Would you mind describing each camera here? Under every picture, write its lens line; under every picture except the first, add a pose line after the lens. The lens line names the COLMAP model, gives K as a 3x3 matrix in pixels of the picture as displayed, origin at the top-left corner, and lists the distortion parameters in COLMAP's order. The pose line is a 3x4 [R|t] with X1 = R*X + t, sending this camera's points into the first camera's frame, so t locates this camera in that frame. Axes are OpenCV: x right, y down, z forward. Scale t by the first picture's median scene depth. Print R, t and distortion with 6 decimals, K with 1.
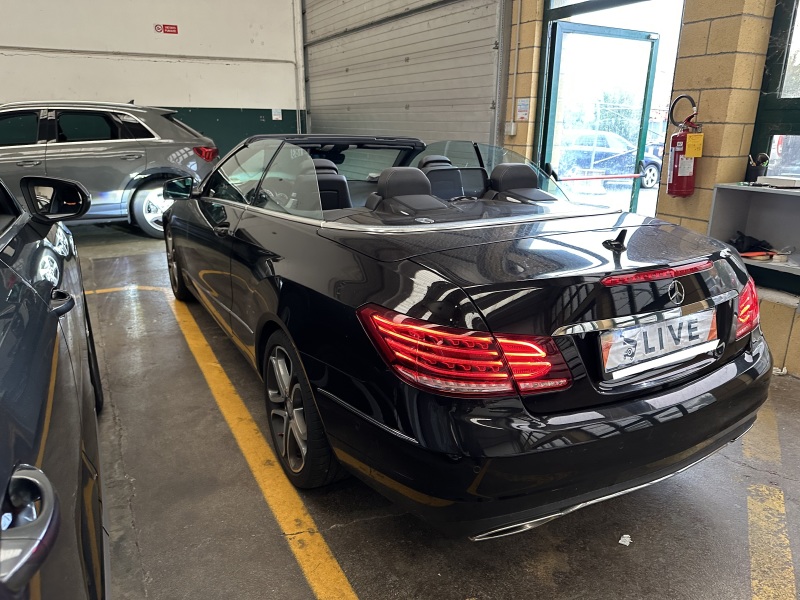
lens RADIAL K [[569.7, 0, 398.5], [0, 569.7, 299.0], [0, 0, 1]] dist [0.011959, -0.017345]
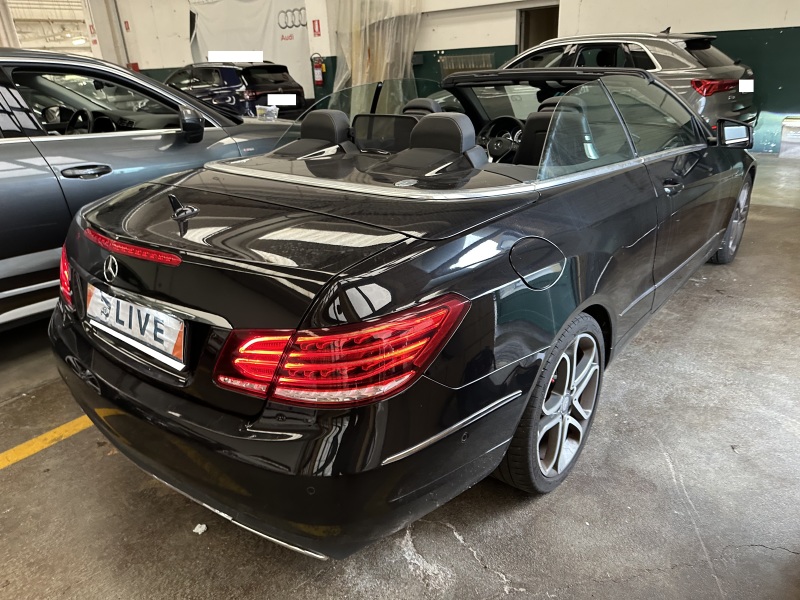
lens RADIAL K [[569.7, 0, 401.5], [0, 569.7, 300.0], [0, 0, 1]] dist [0.011959, -0.017345]
pose [[0.372789, 0.333469, -0.865925, 0.387851], [-0.228367, 0.937462, 0.262704, -0.081456], [0.899376, 0.099816, 0.425629, 0.277991]]
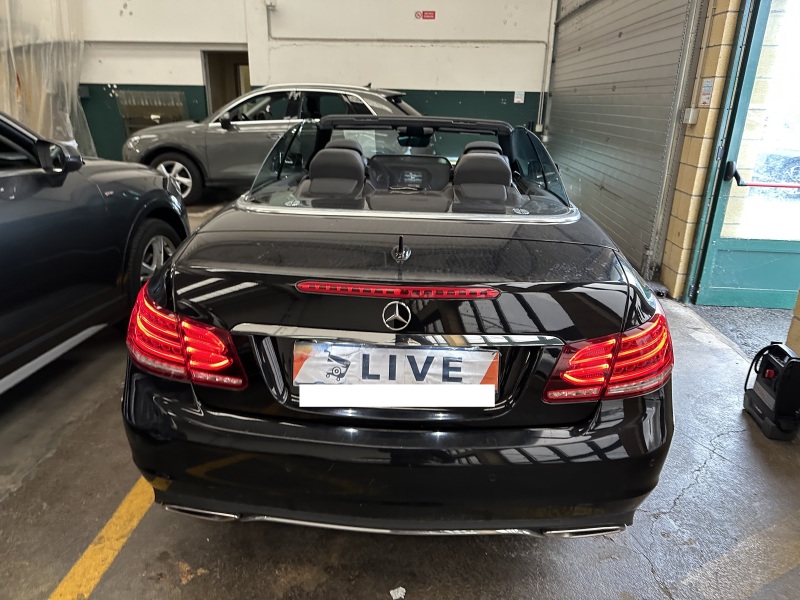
lens RADIAL K [[569.7, 0, 400.2], [0, 569.7, 304.7], [0, 0, 1]] dist [0.011959, -0.017345]
pose [[0.851915, 0.186356, -0.489401, 0.239612], [-0.168870, 0.982377, 0.080116, -0.025174], [0.495706, 0.014394, 0.868371, 0.077546]]
